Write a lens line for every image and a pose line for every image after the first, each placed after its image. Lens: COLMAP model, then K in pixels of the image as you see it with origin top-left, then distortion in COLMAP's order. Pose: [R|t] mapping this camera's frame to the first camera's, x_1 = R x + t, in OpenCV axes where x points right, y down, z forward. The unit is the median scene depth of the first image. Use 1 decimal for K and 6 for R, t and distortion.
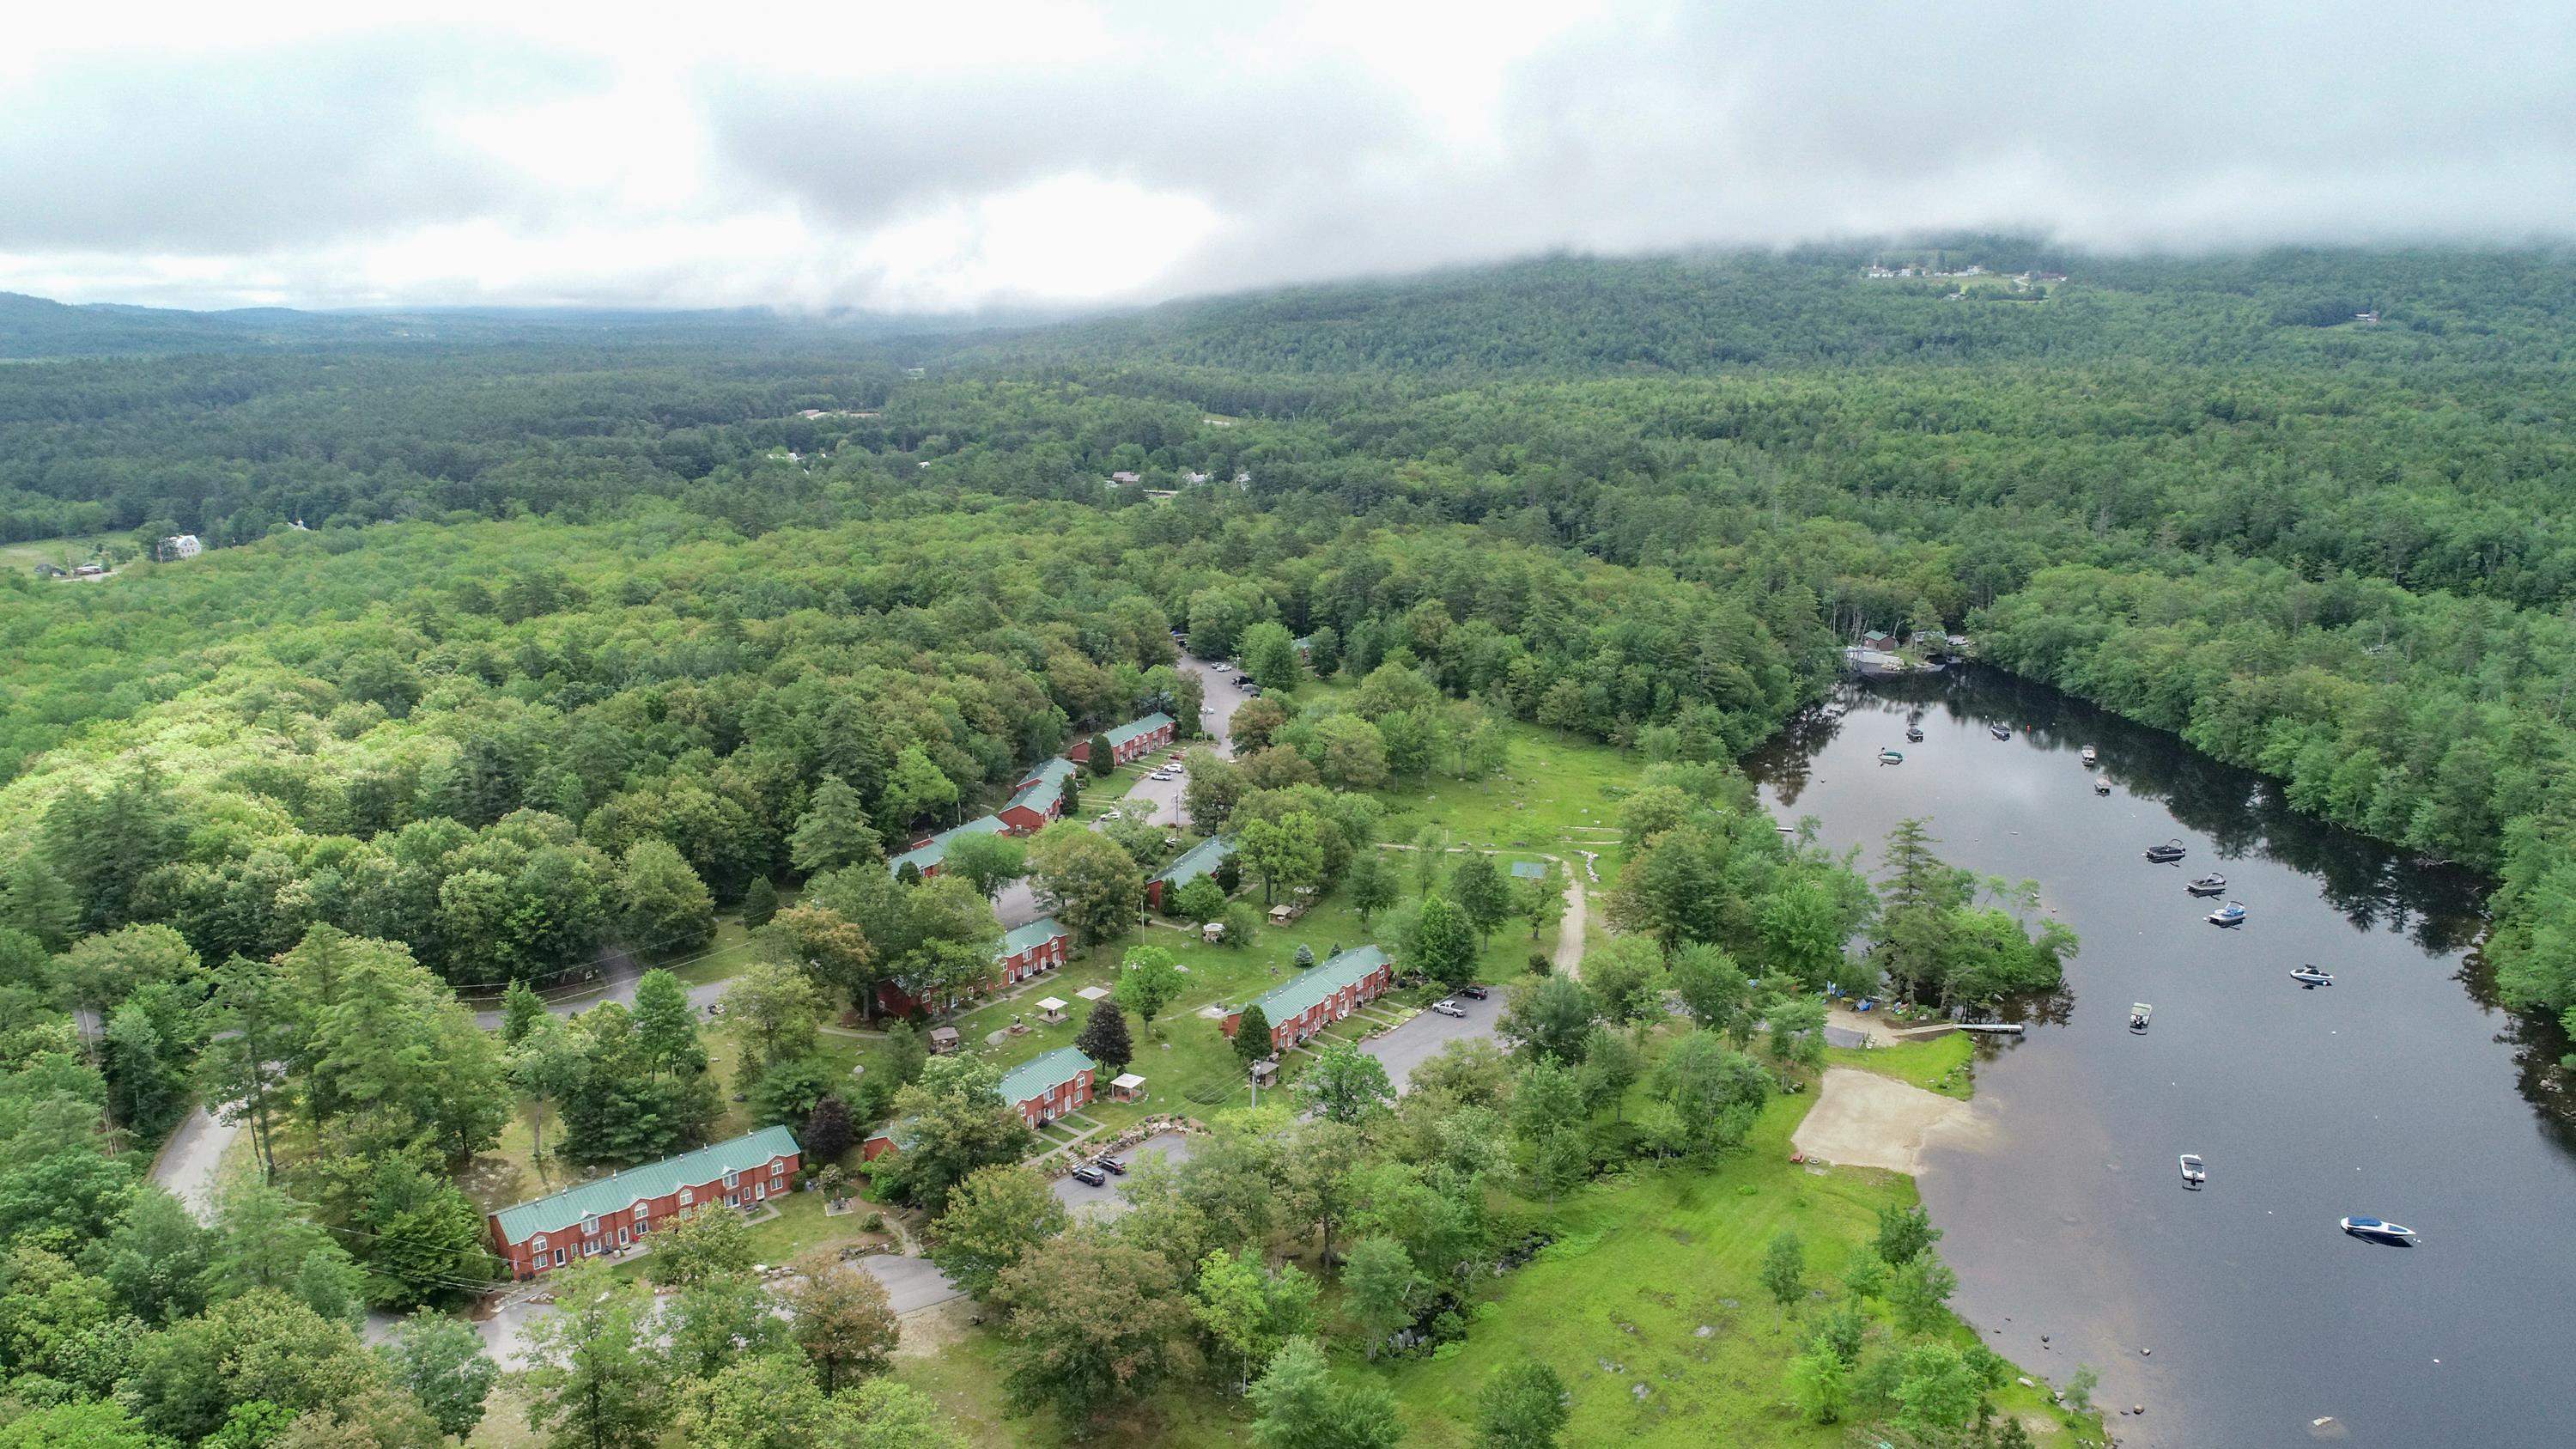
lens RADIAL K [[1740.4, 0, 1291.8], [0, 1740.4, 736.8], [0, 0, 1]] dist [0.000265, -0.002996]
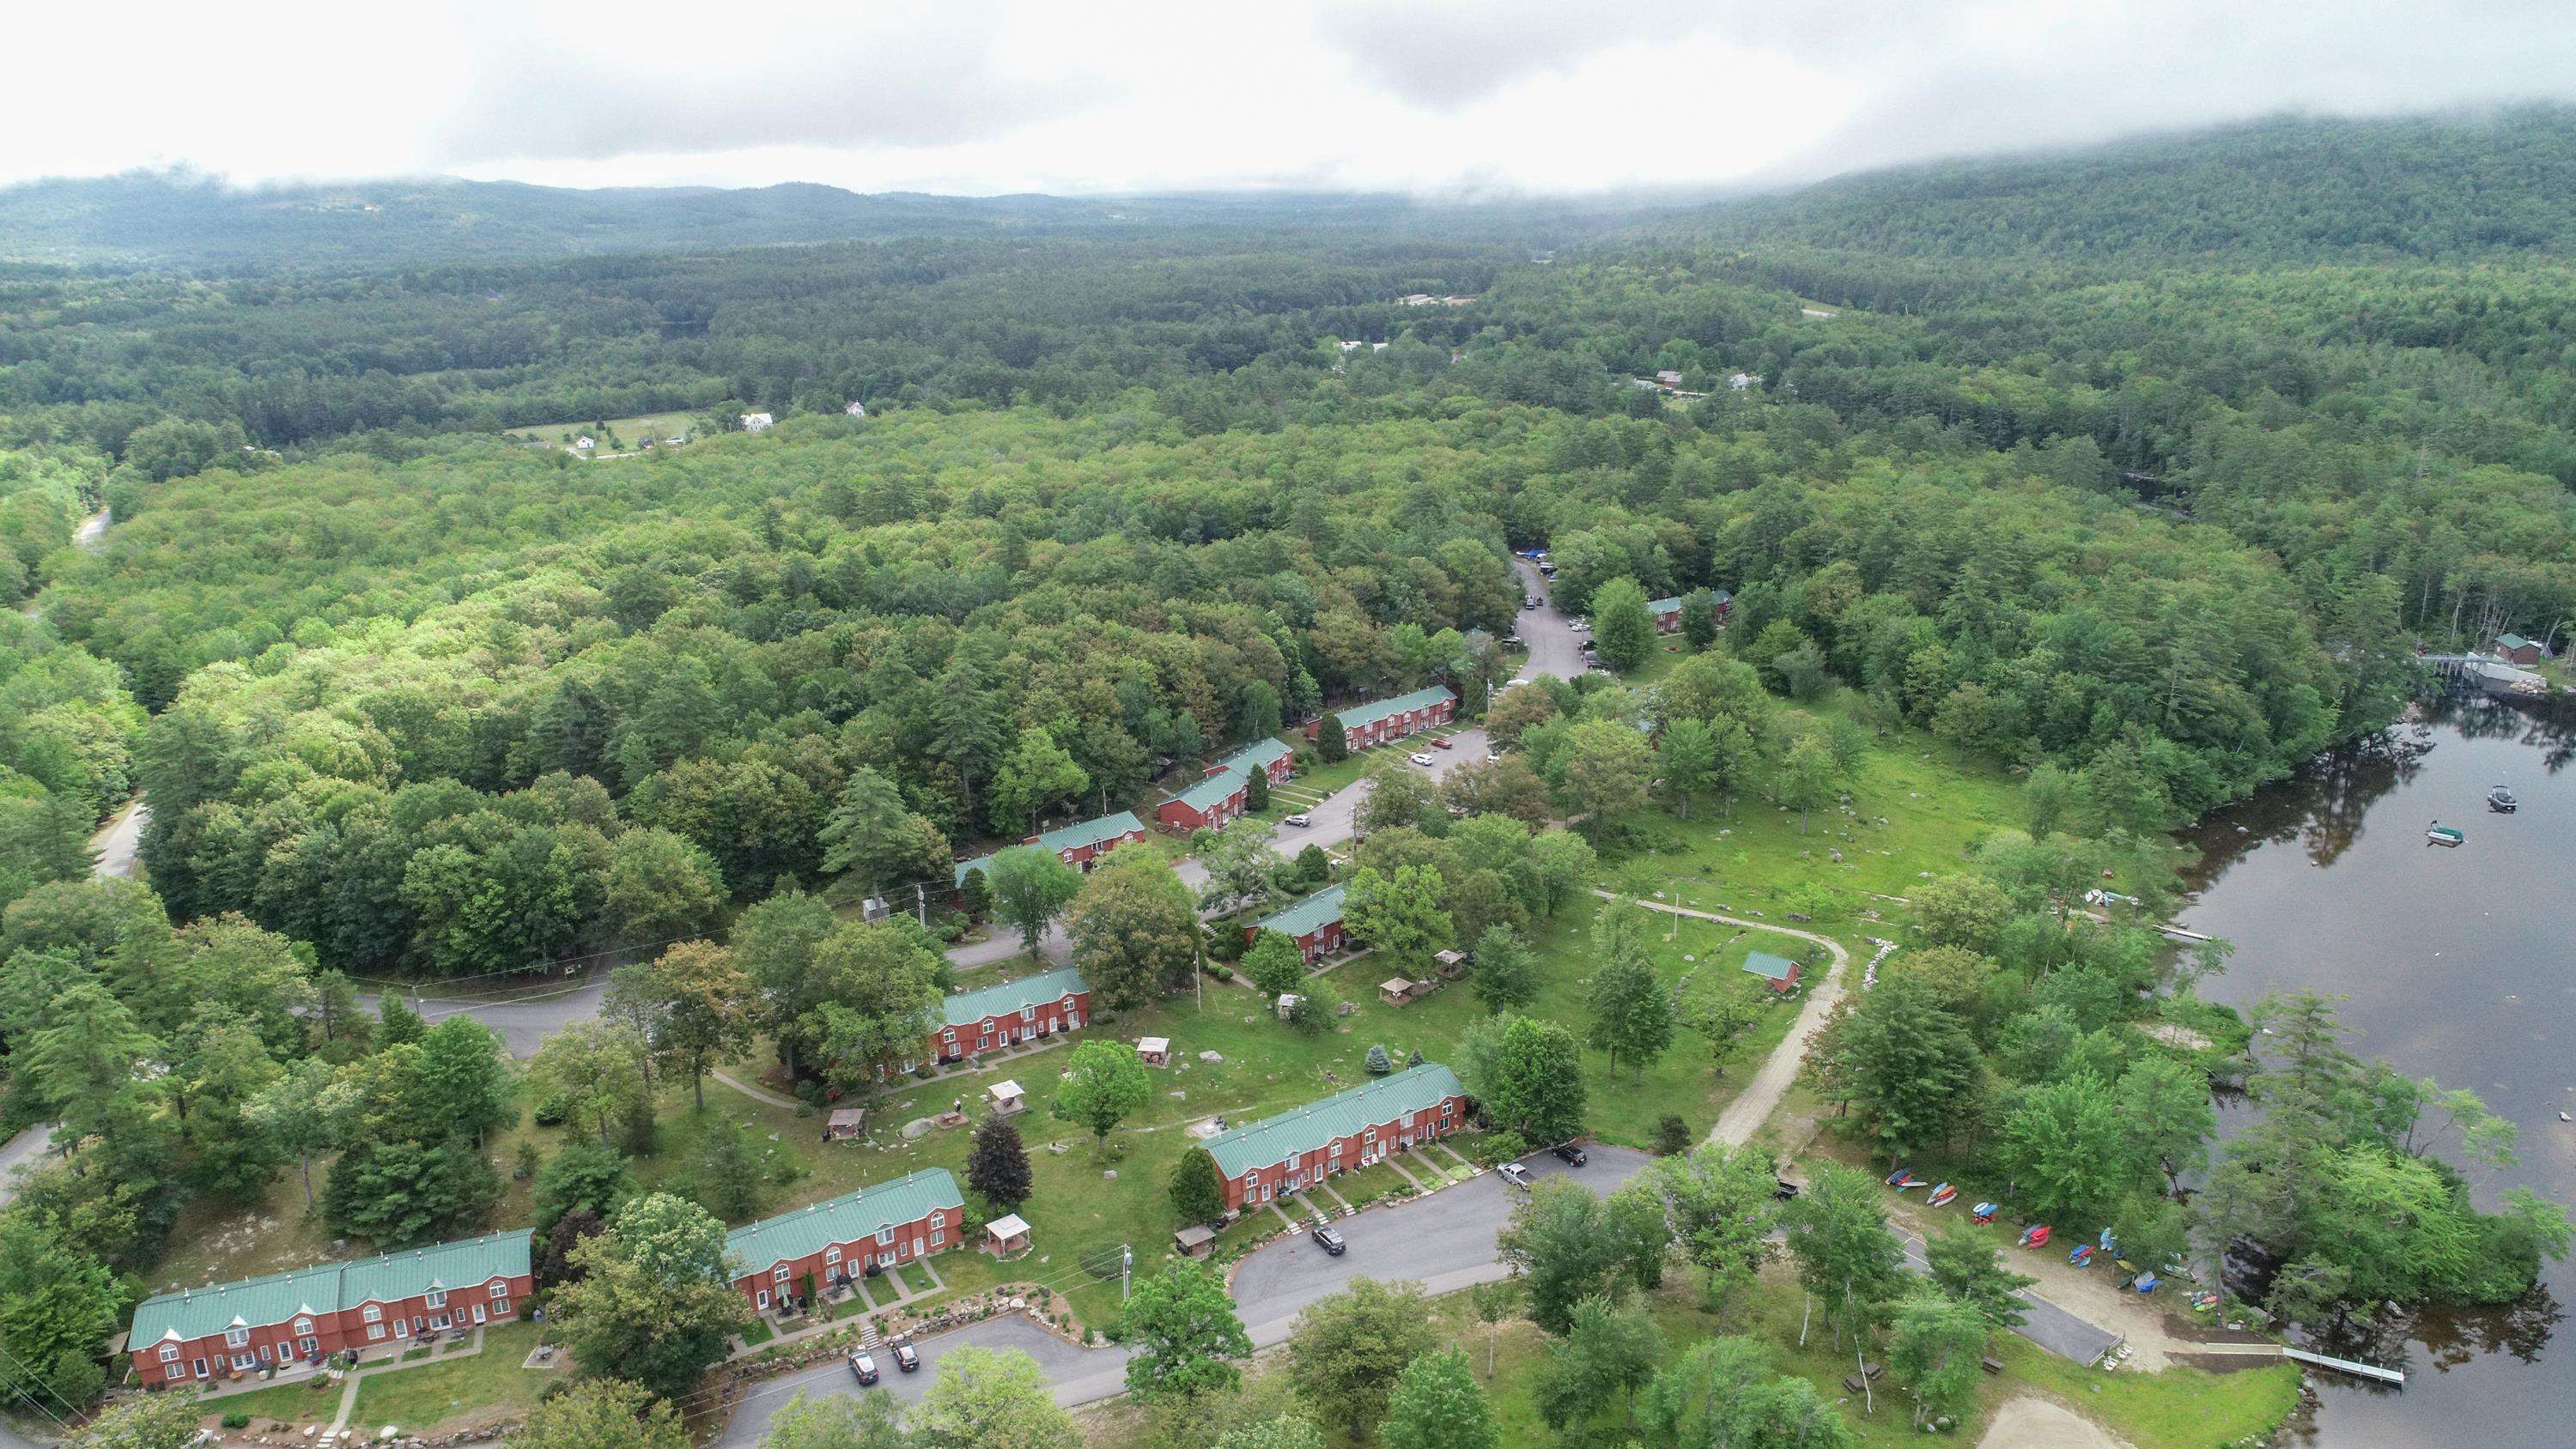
lens RADIAL K [[1739.9, 0, 1291.8], [0, 1739.9, 736.8], [0, 0, 1]] dist [0.000265, -0.002996]
pose [[0.933871, 0.096123, -0.344449, 0.143443], [-0.073649, 0.994247, 0.077780, -0.047471], [0.349944, -0.047268, 0.935577, 0.174101]]
